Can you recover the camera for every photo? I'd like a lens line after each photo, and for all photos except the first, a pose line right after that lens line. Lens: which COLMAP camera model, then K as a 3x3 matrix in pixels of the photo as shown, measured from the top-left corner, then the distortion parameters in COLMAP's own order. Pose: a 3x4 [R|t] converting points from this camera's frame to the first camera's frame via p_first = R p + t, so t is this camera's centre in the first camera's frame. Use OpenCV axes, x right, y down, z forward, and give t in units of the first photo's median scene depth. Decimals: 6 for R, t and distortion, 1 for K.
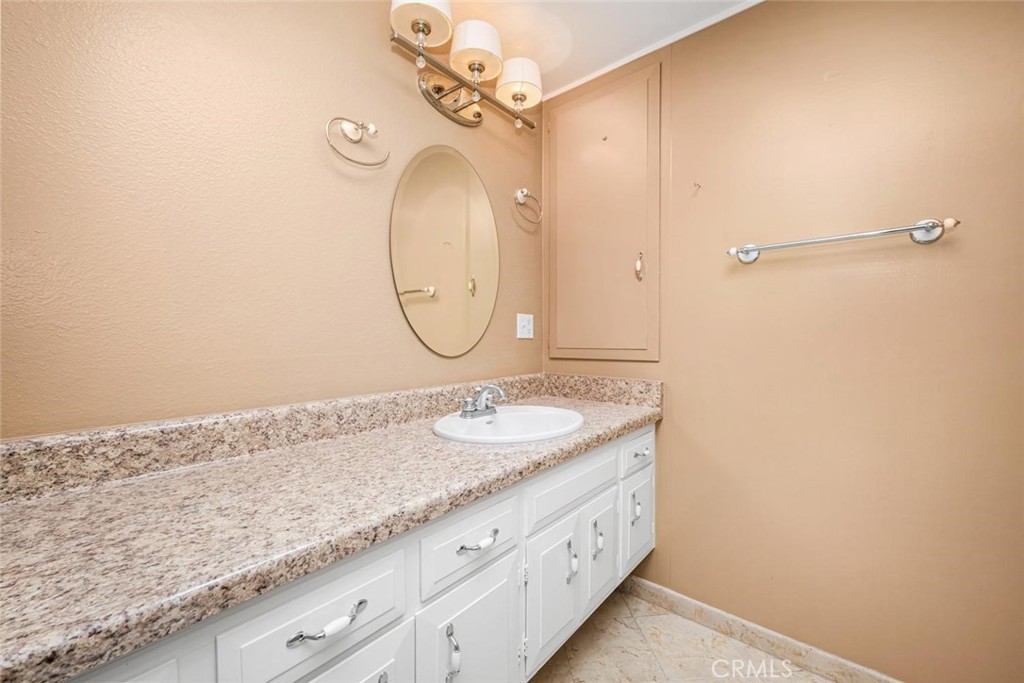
lens RADIAL K [[410.8, 0, 511.9], [0, 410.8, 341.7], [0, 0, 1]] dist [0.000839, 0.000155]
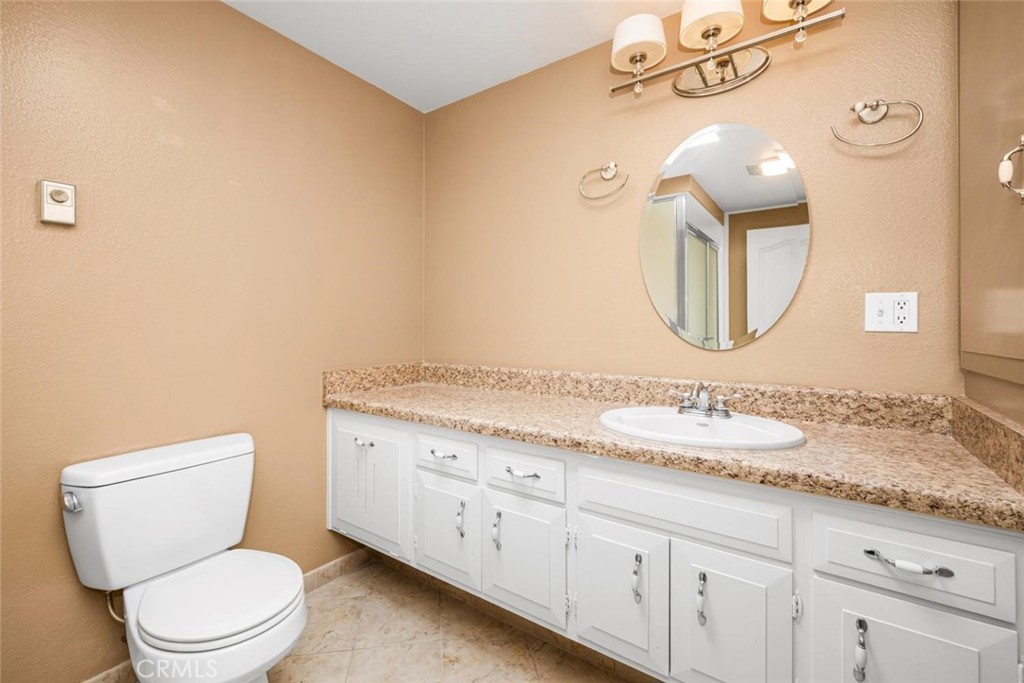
lens RADIAL K [[437.8, 0, 505.3], [0, 437.8, 325.6], [0, 0, 1]] dist [0.000465, -0.000131]
pose [[0.075750, -0.001436, -0.997126, 1.175086], [-0.017167, 0.999849, -0.002744, -0.010887], [0.996979, 0.017325, 0.075714, 0.683229]]
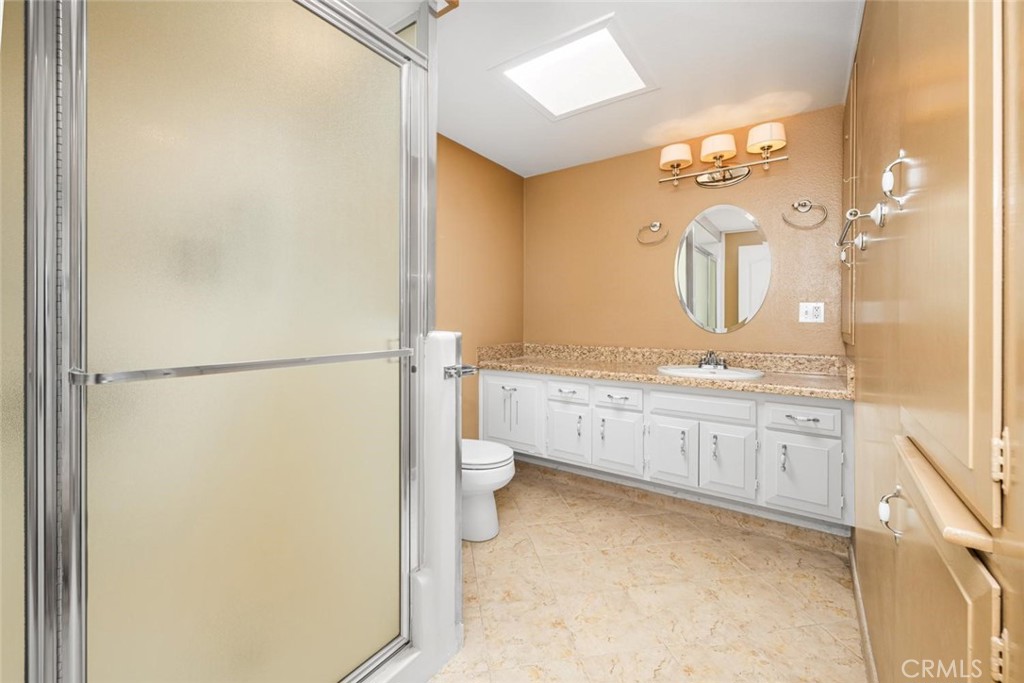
lens RADIAL K [[422.3, 0, 515.0], [0, 422.3, 320.6], [0, 0, 1]] dist [0.020491, 0.000120]
pose [[0.092834, 0.004339, -0.995672, 2.153328], [-0.018579, 0.999824, 0.002624, -0.004093], [0.995508, 0.018255, 0.092898, 0.061824]]
